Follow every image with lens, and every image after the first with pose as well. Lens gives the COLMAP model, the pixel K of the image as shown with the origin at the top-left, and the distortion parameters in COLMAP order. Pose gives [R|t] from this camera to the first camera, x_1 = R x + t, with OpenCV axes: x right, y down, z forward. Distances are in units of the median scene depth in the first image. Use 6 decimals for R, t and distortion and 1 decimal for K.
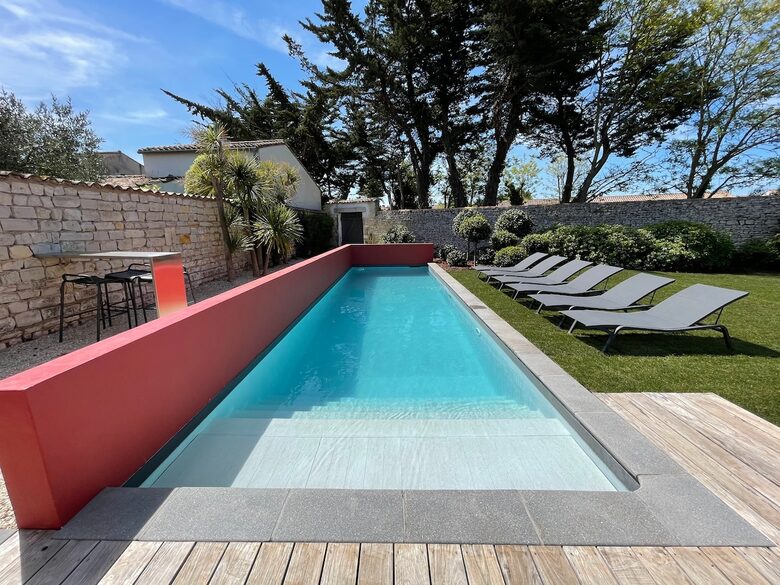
lens RADIAL K [[319.1, 0, 386.5], [0, 319.1, 290.3], [0, 0, 1]] dist [0.000772, 0.000435]
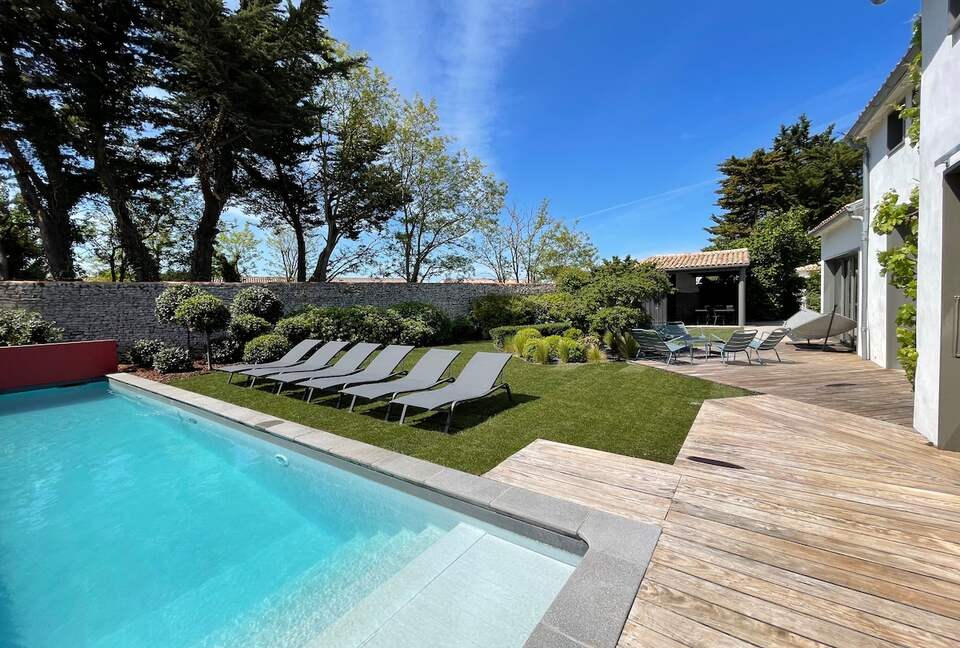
lens RADIAL K [[389.4, 0, 479.8], [0, 389.4, 324.9], [0, 0, 1]] dist [-0.003972, 0.000193]
pose [[0.562181, -0.048717, 0.825578, -0.053131], [0.179927, 0.981557, -0.064601, -0.007569], [-0.807204, 0.184861, 0.560578, 0.056287]]
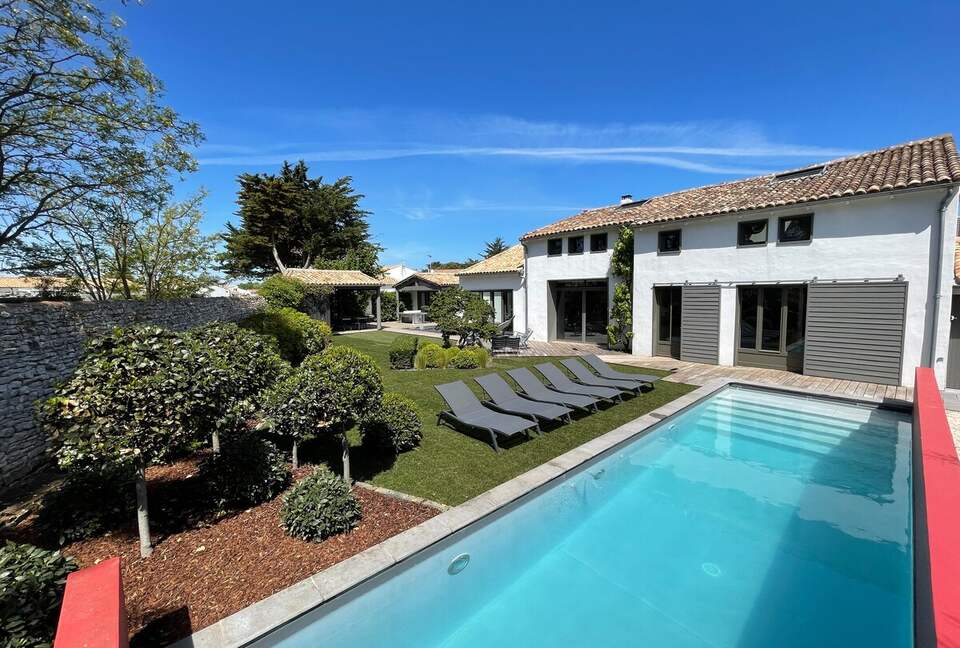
lens RADIAL K [[389.4, 0, 478.1], [0, 389.4, 320.1], [0, 0, 1]] dist [-0.003972, 0.000193]
pose [[-0.688155, -0.034780, 0.724730, -0.090974], [0.155798, 0.968468, 0.194413, -0.252177], [-0.708639, 0.246697, -0.661038, 0.933481]]
